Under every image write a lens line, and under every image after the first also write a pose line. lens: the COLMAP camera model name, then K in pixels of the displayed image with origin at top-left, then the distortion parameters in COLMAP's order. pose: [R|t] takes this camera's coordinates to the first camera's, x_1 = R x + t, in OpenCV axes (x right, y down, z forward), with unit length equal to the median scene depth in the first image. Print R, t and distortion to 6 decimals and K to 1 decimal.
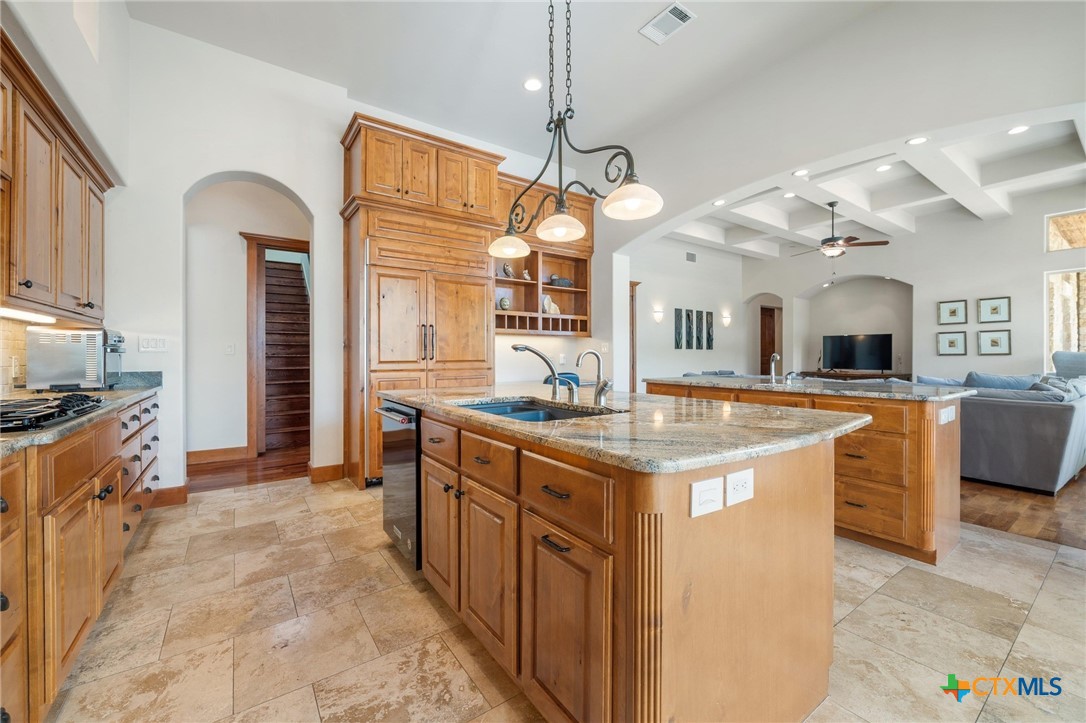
lens RADIAL K [[432.1, 0, 543.0], [0, 432.1, 361.5], [0, 0, 1]] dist [-0.004325, 0.000079]
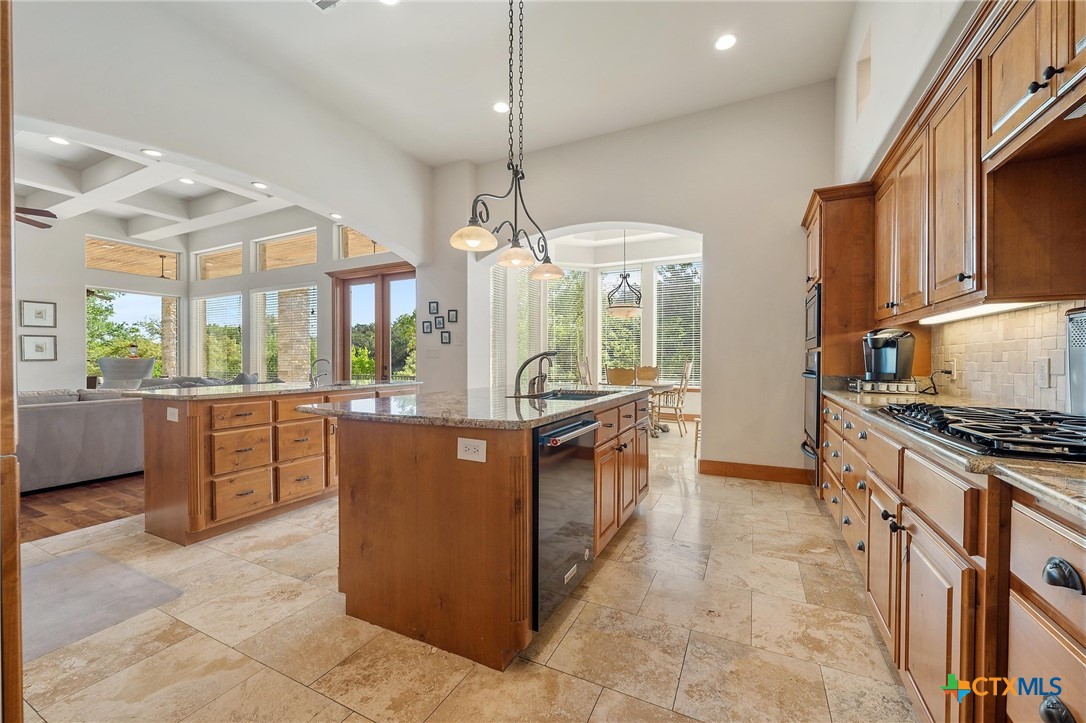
lens RADIAL K [[432.1, 0, 543.0], [0, 432.1, 361.5], [0, 0, 1]] dist [-0.004325, 0.000079]
pose [[-0.476744, -0.002102, 0.879040, -0.913467], [0.016028, 0.999810, 0.011084, -0.015894], [-0.878896, 0.019374, -0.476620, 1.262951]]
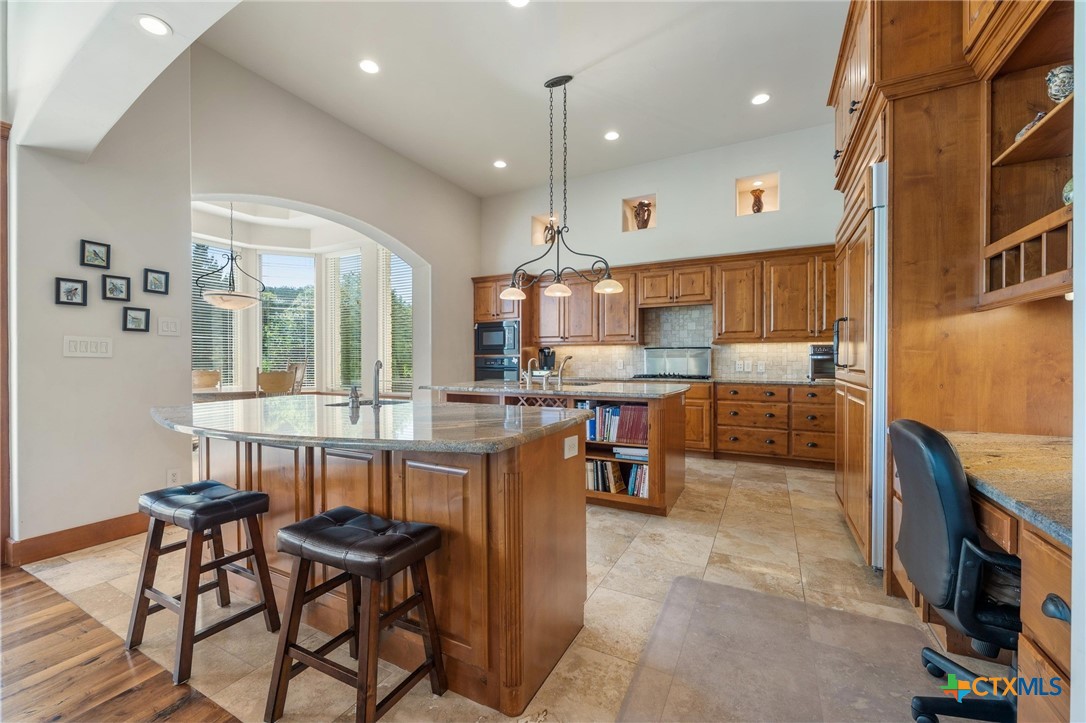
lens RADIAL K [[432.1, 0, 543.0], [0, 432.1, 361.5], [0, 0, 1]] dist [-0.004325, 0.000079]
pose [[-0.888993, 0.003531, -0.457907, 0.772111], [-0.006721, 0.999762, 0.020758, -0.041112], [0.457872, 0.021531, -0.888758, 2.133381]]
